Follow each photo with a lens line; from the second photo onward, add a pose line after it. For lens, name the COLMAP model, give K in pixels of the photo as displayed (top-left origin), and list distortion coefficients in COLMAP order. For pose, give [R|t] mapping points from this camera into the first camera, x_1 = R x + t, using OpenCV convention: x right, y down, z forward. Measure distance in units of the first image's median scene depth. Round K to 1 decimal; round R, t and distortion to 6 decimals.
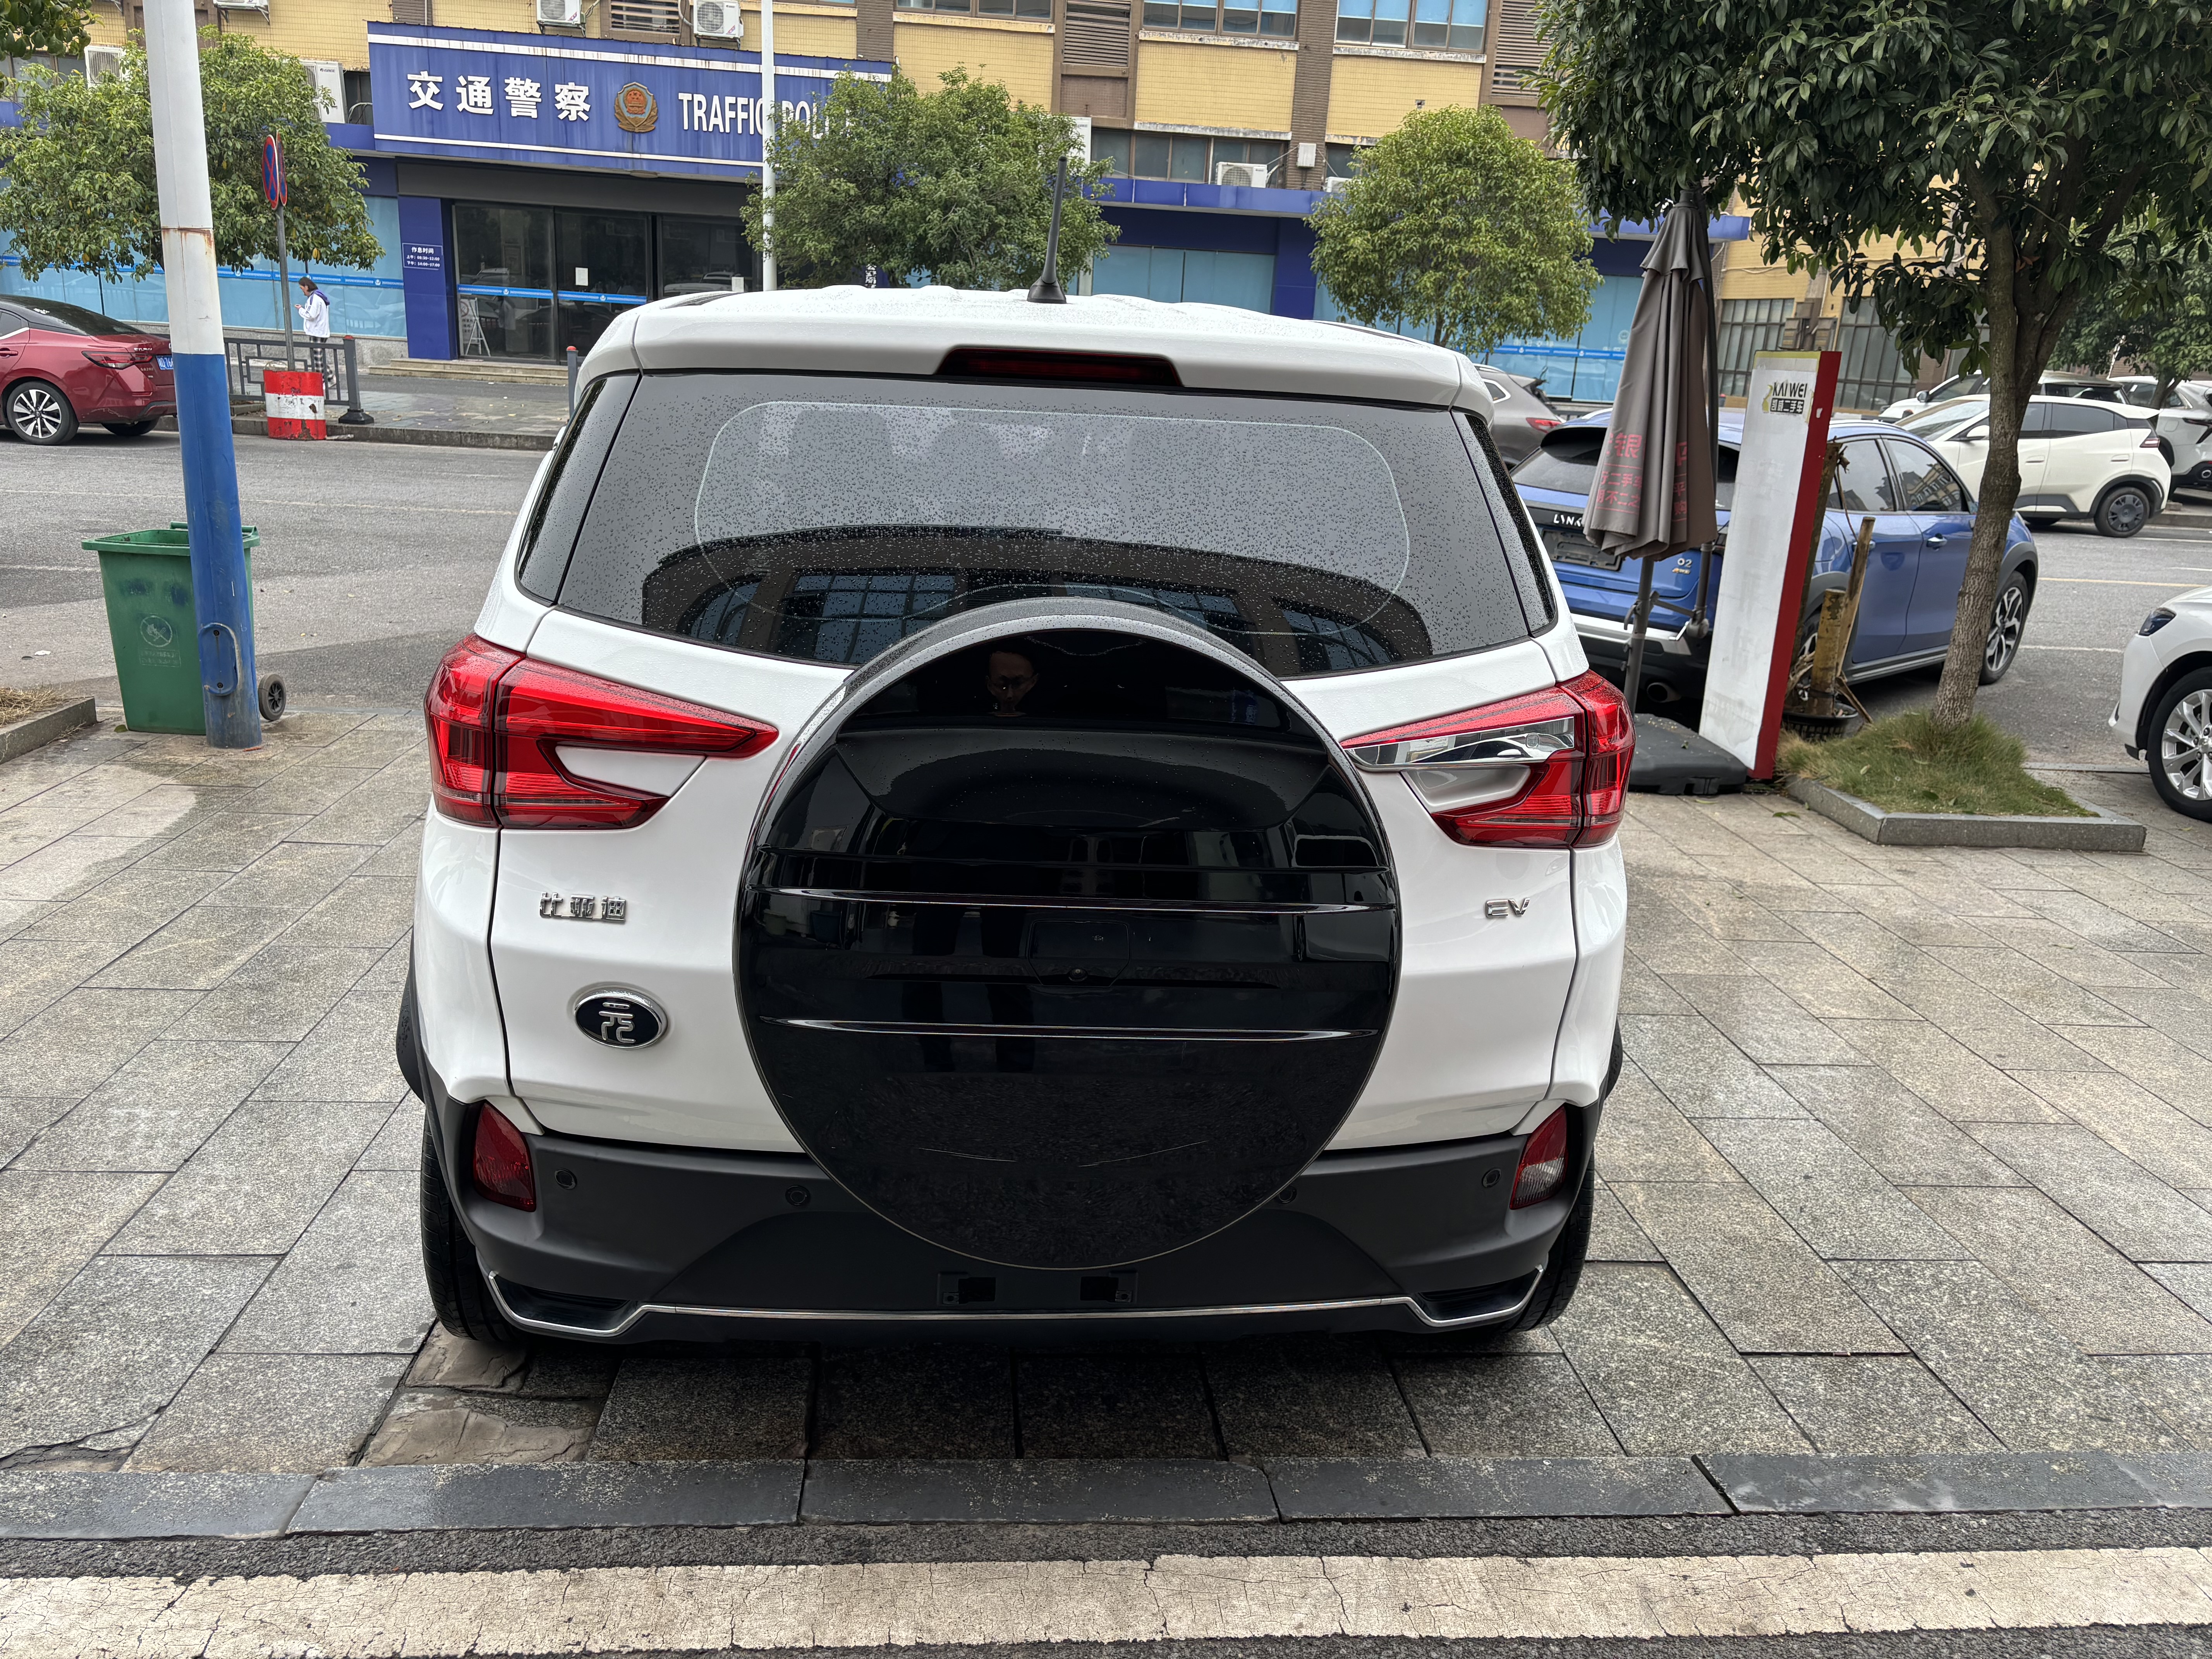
lens RADIAL K [[1682.9, 0, 1098.2], [0, 1682.9, 835.5], [0, 0, 1]] dist [0.038764, -0.037134]
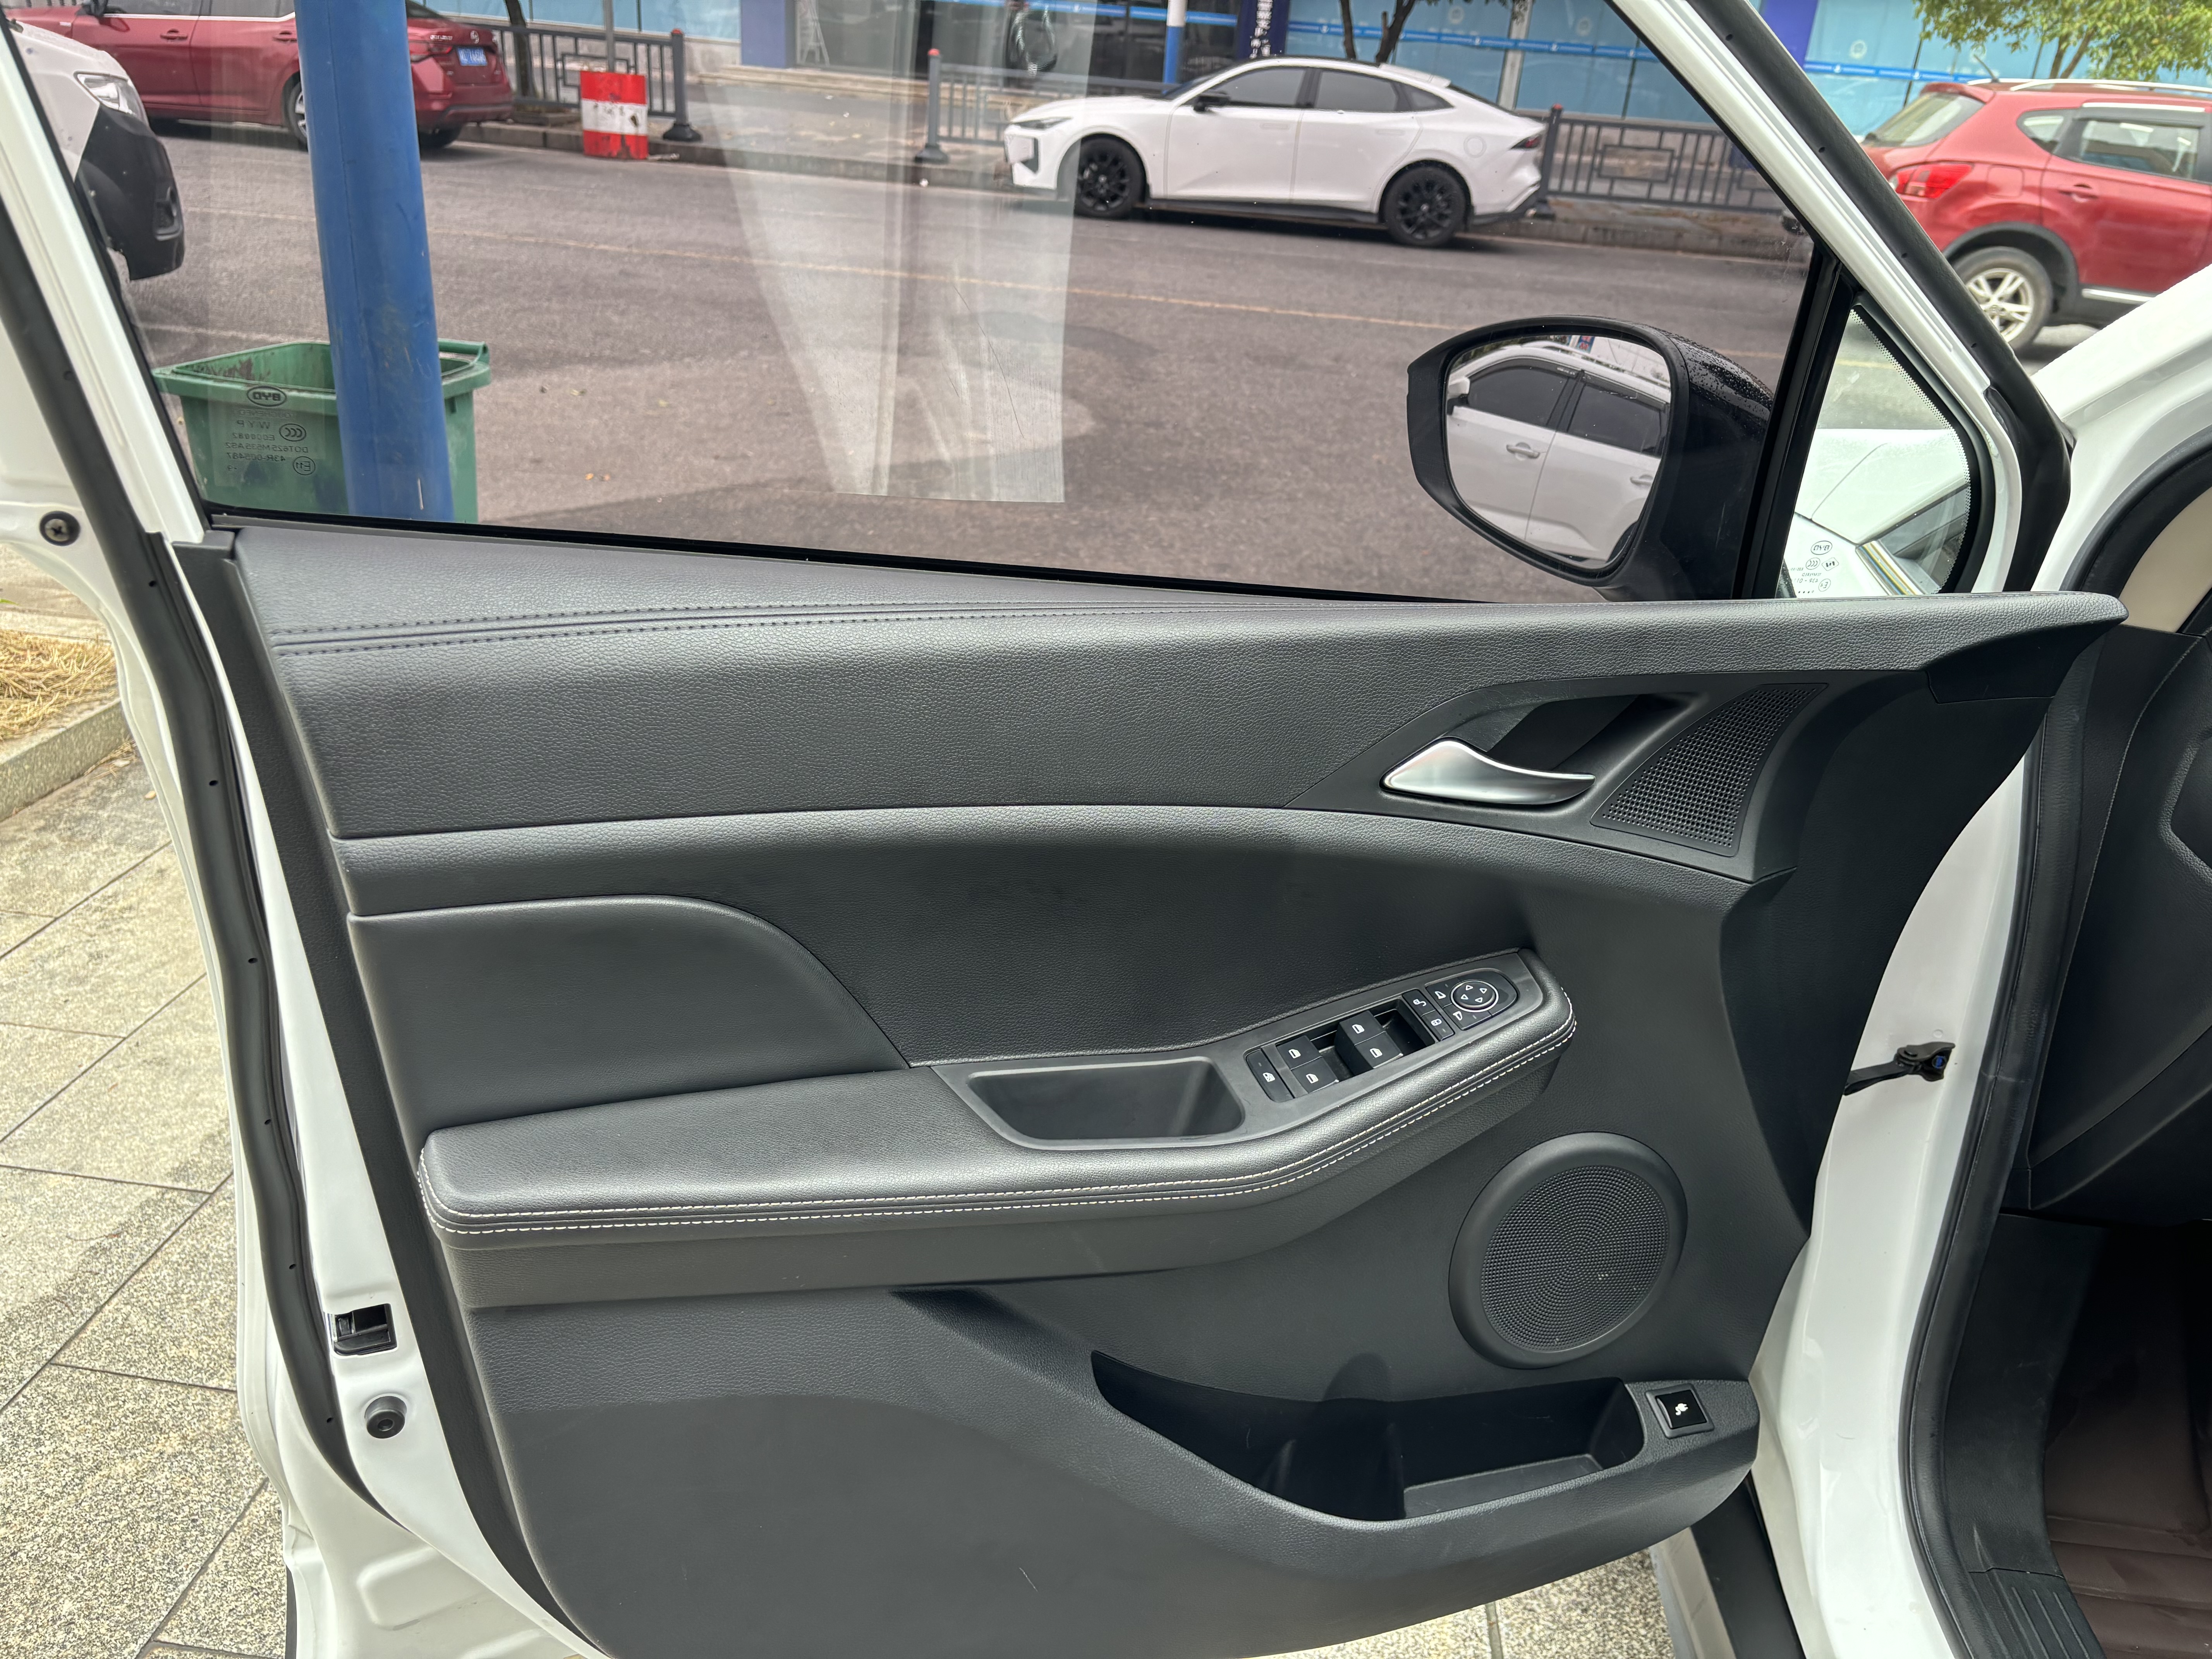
lens RADIAL K [[1682.9, 0, 1098.3], [0, 1682.9, 828.0], [0, 0, 1]] dist [0.038764, -0.037134]
pose [[0.983524, 0.095781, -0.153321, -0.073330], [-0.074012, 0.987112, 0.141885, -0.041317], [0.164935, -0.128200, 0.977937, 0.169111]]
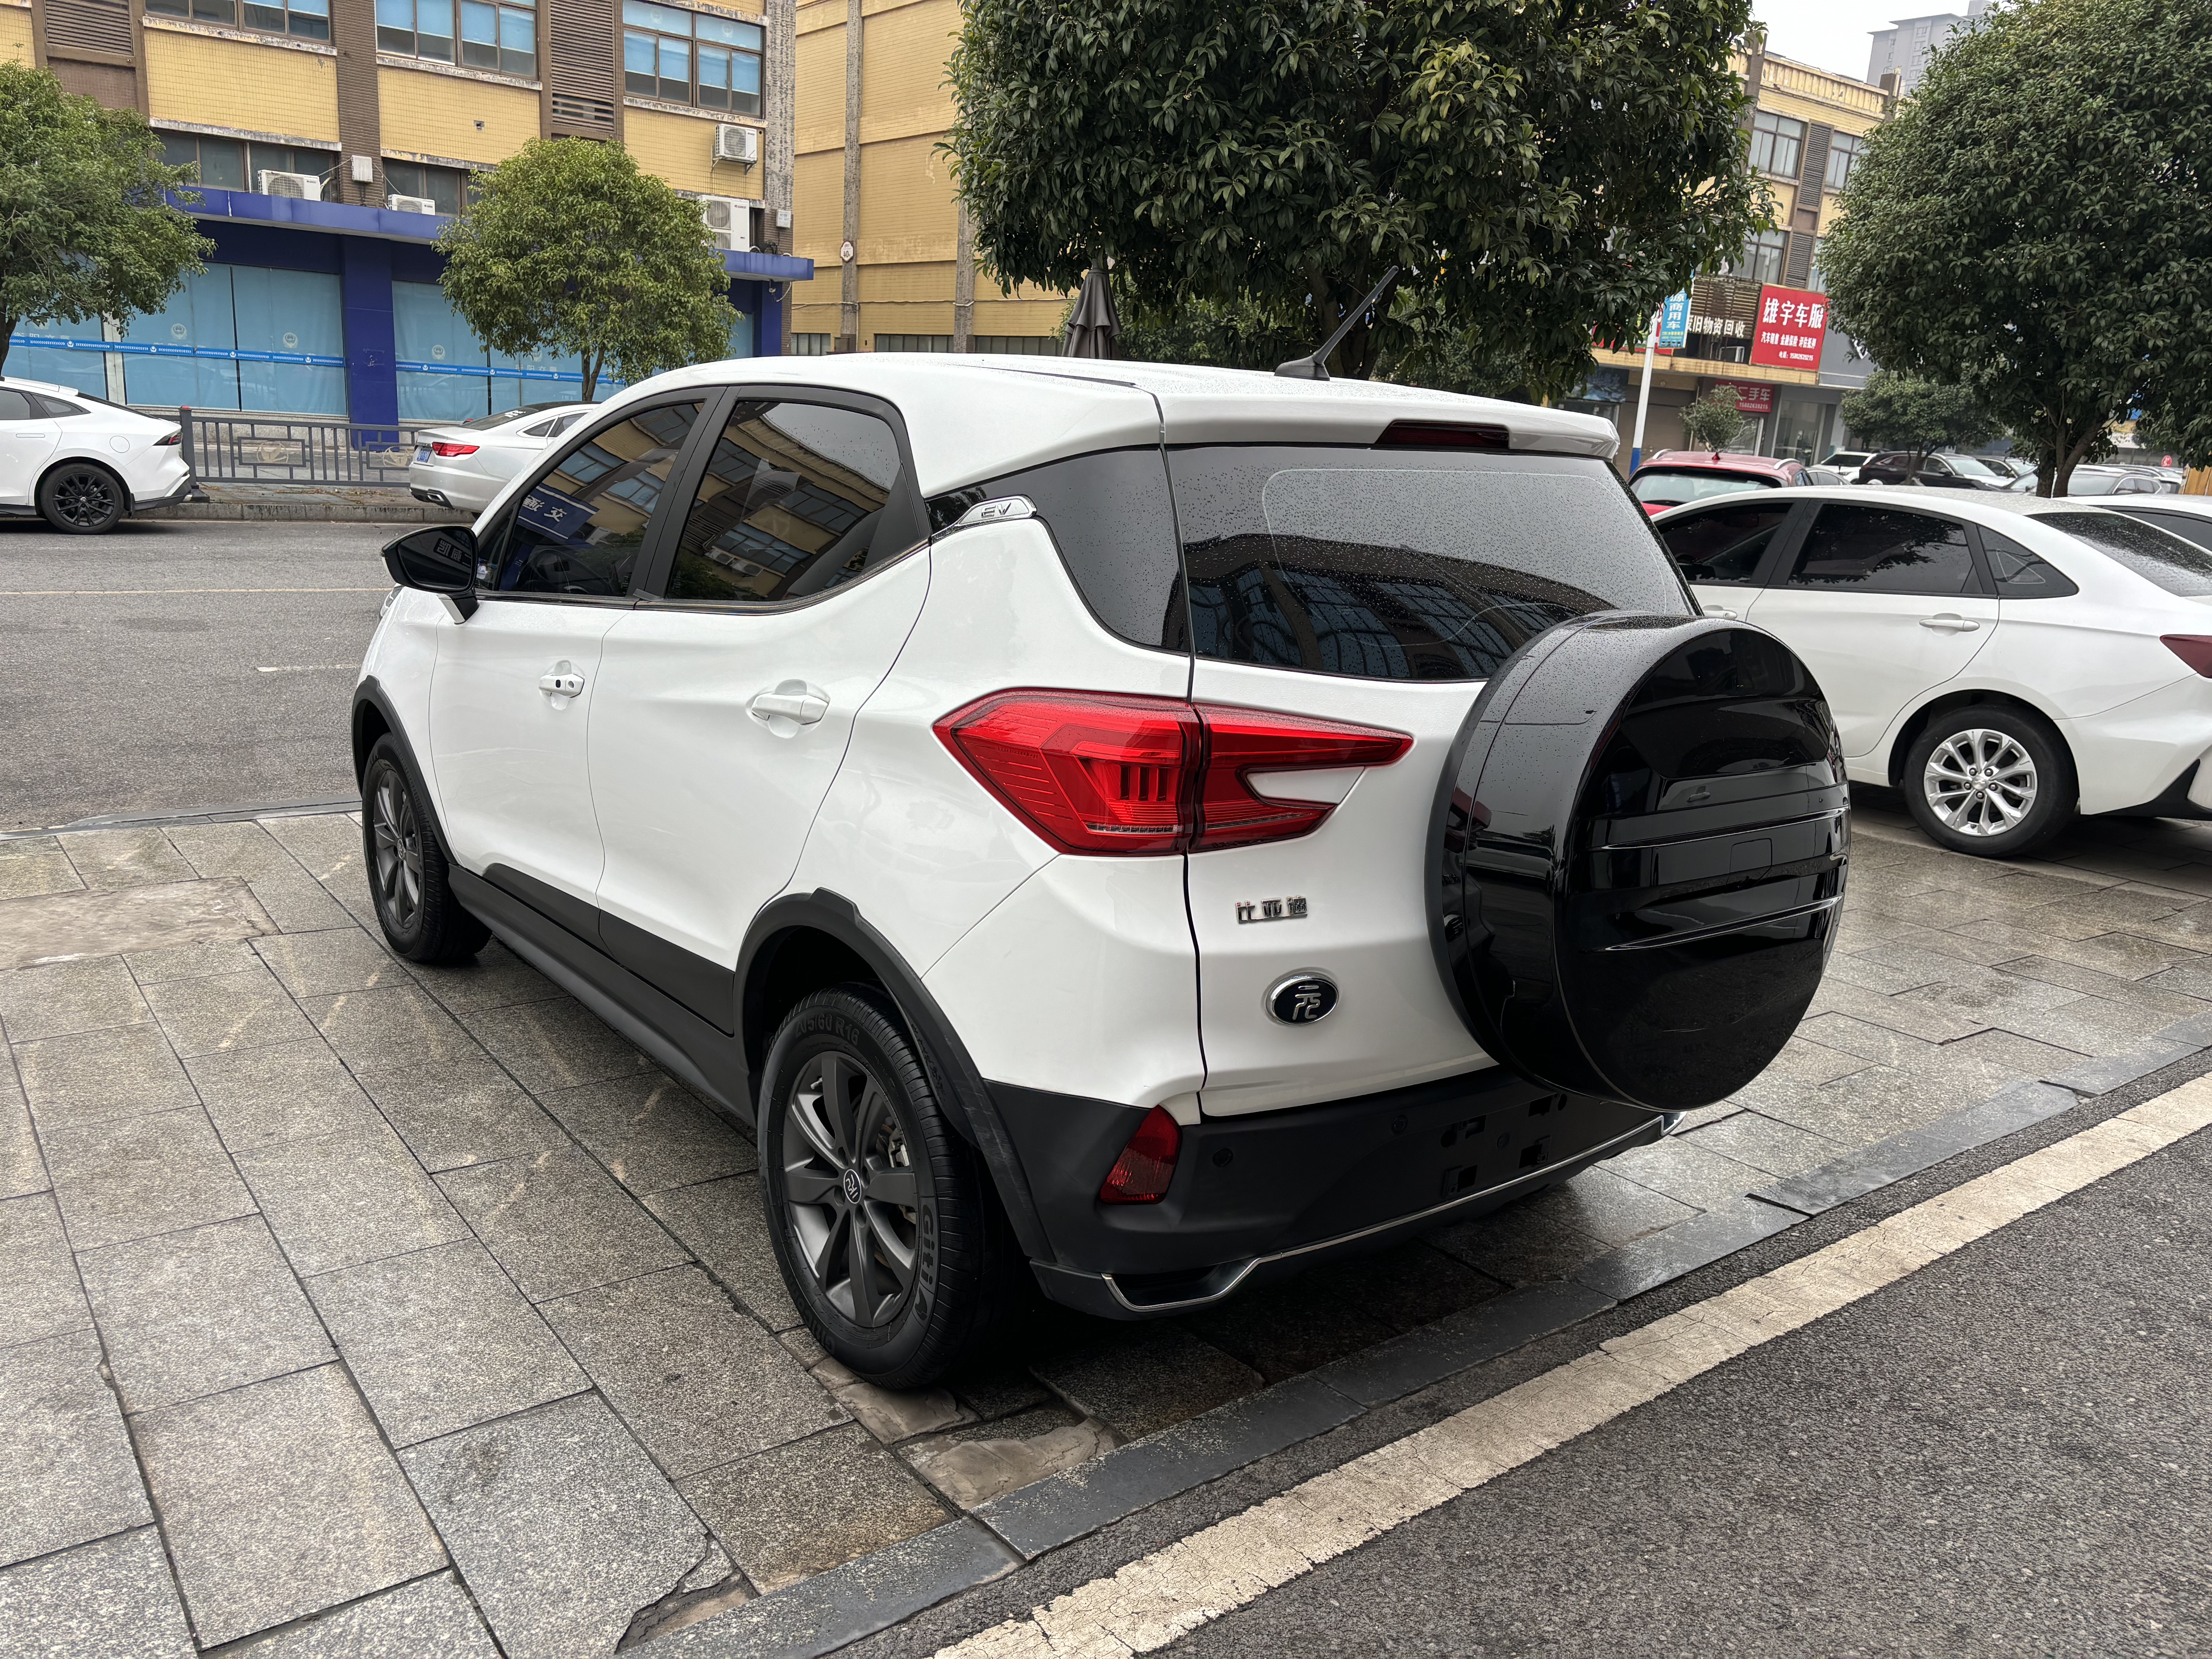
lens RADIAL K [[1682.9, 0, 1110.8], [0, 1682.9, 839.4], [0, 0, 1]] dist [0.038764, -0.037134]
pose [[0.843983, -0.135042, 0.519092, -0.100720], [0.141534, 0.989556, 0.027316, -0.005264], [-0.517359, 0.050415, 0.854282, 0.007102]]
